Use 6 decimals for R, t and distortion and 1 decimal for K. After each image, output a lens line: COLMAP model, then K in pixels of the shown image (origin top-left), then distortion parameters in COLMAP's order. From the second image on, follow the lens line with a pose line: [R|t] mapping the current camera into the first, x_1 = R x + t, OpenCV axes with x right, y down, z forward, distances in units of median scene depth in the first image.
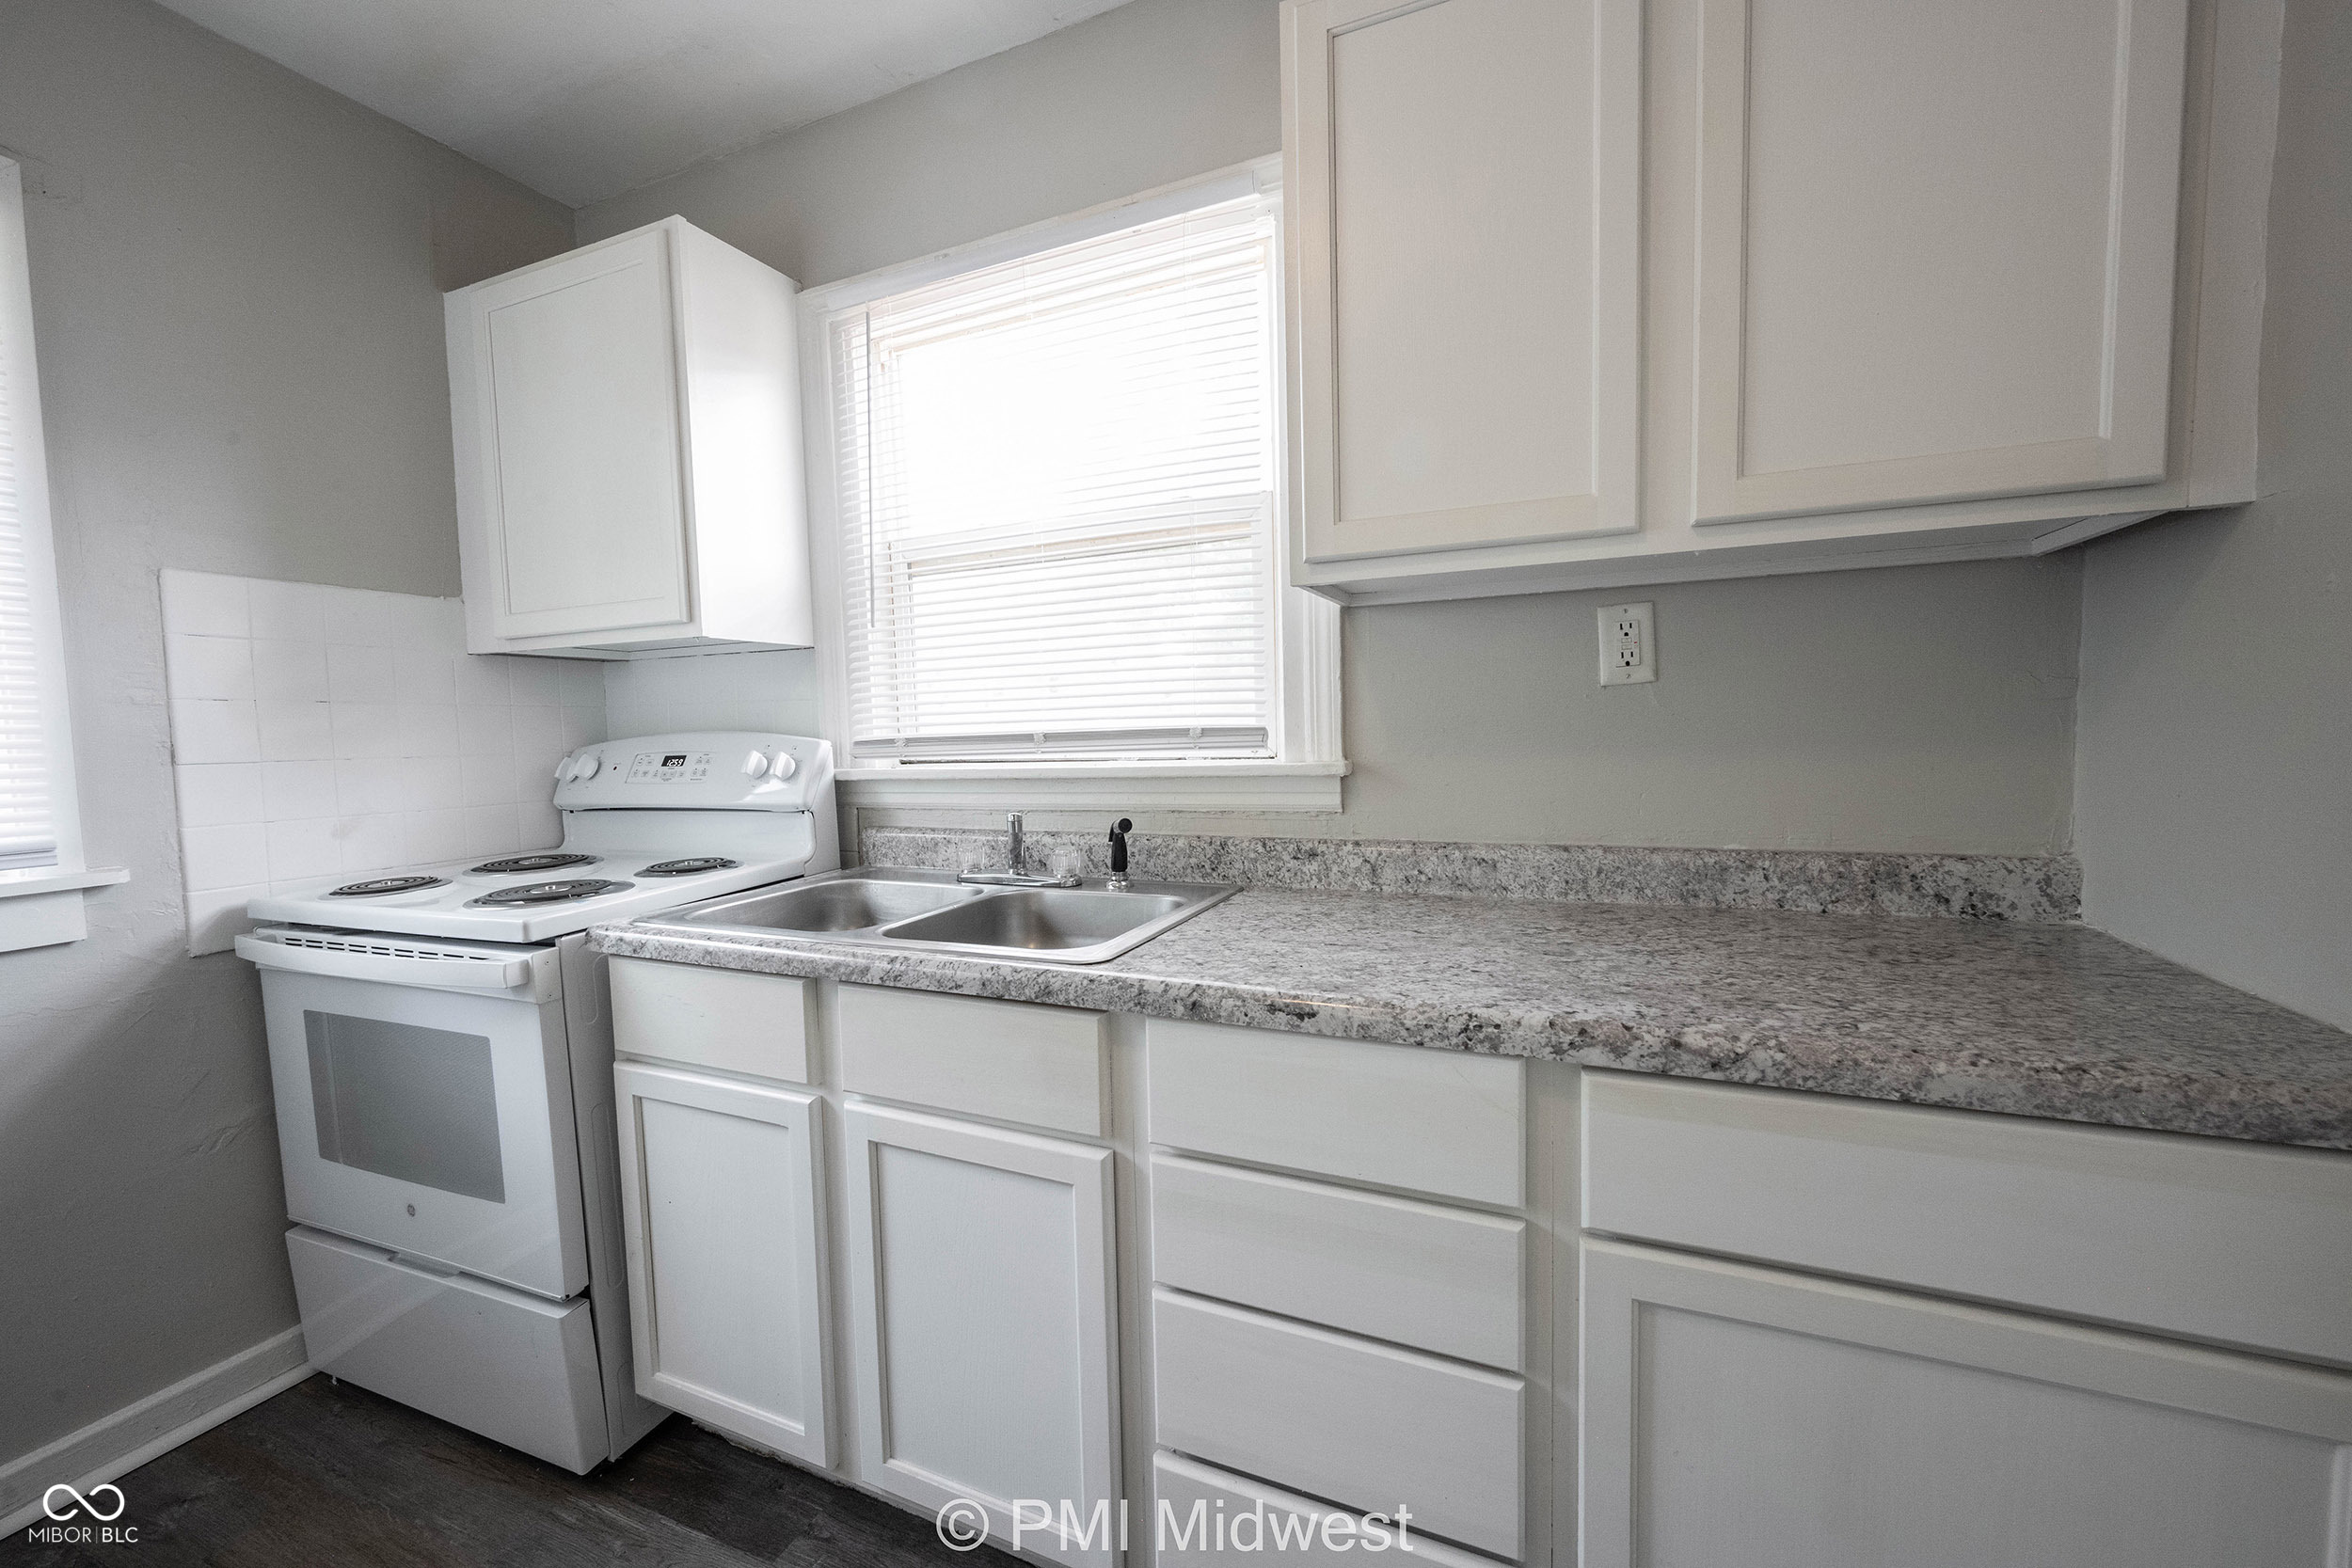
lens RADIAL K [[925.0, 0, 1173.3], [0, 925.0, 786.7], [0, 0, 1]] dist [0.000256, -0.000017]
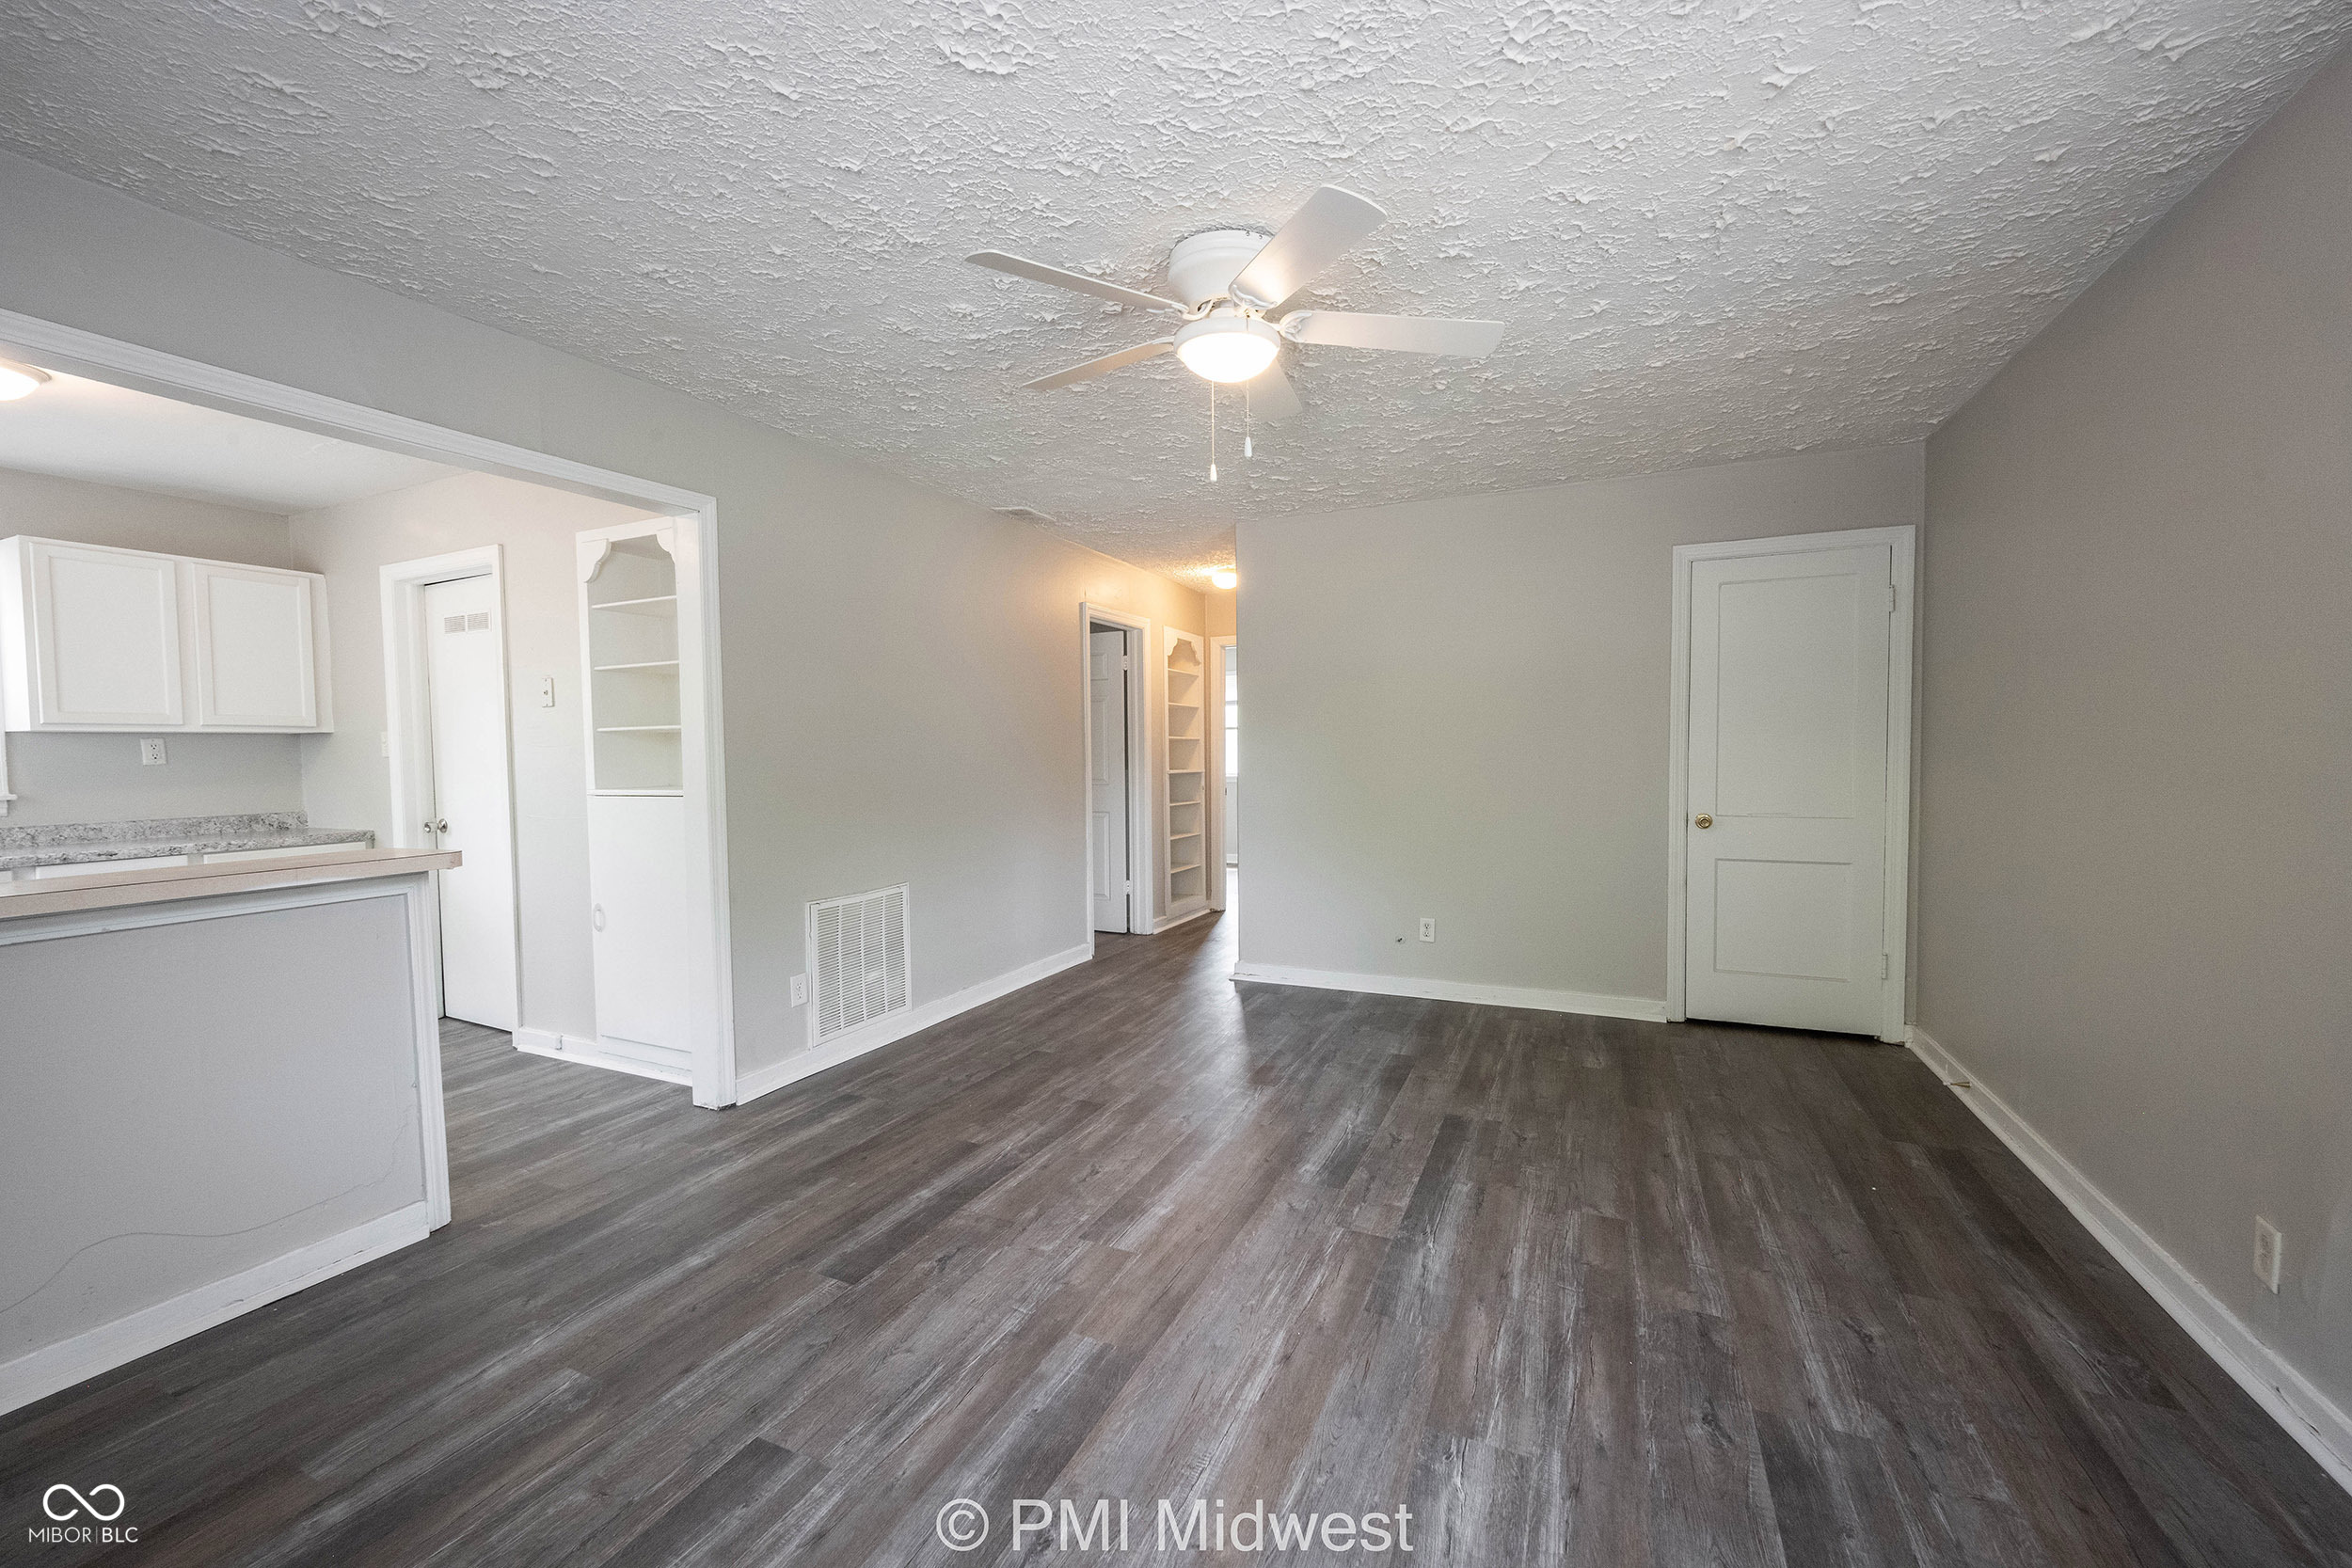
lens RADIAL K [[925.0, 0, 1173.3], [0, 925.0, 786.7], [0, 0, 1]] dist [0.000256, -0.000017]
pose [[0.028937, -0.016806, 0.999440, -2.338652], [0.080938, 0.996615, 0.014415, 0.177607], [-0.996299, 0.080476, 0.030199, -2.302244]]
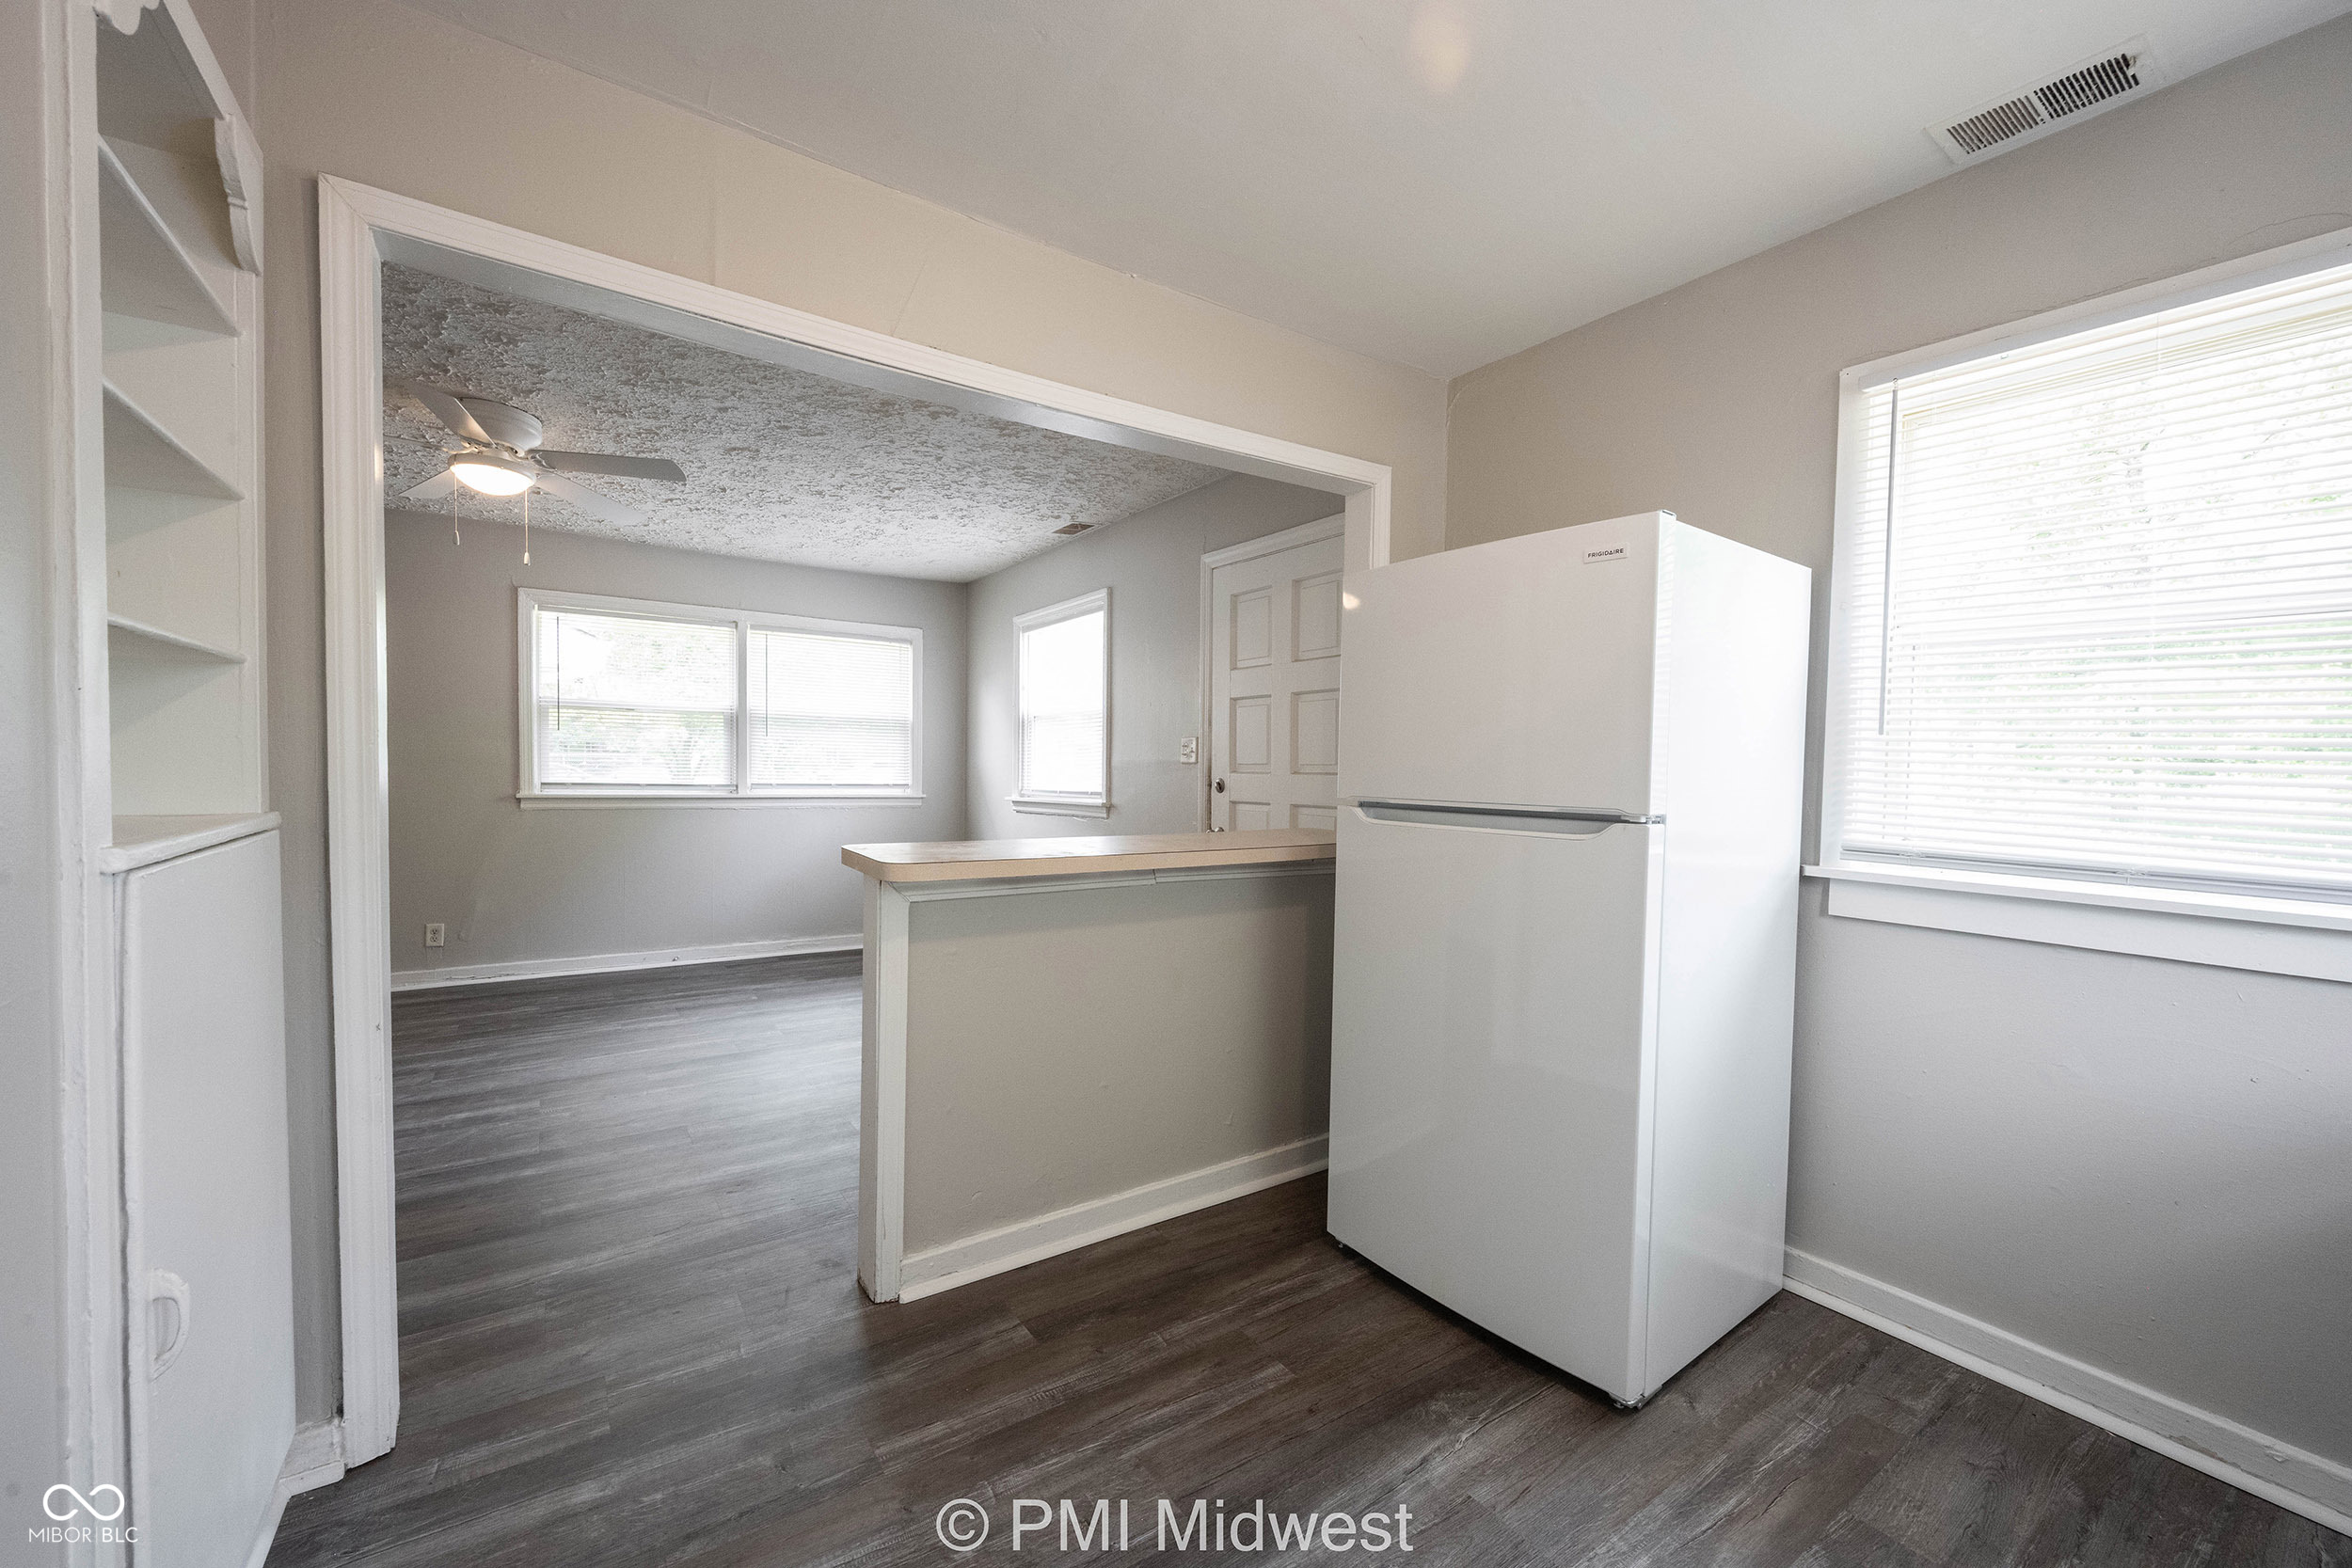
lens RADIAL K [[923.5, 0, 1167.6], [0, 923.5, 792.2], [0, 0, 1]] dist [-0.000736, 0.000331]
pose [[-0.539752, 0.045391, -0.840599, 0.292155], [-0.059550, 0.993985, 0.091911, -0.047118], [0.839715, 0.099667, -0.533802, 0.306084]]
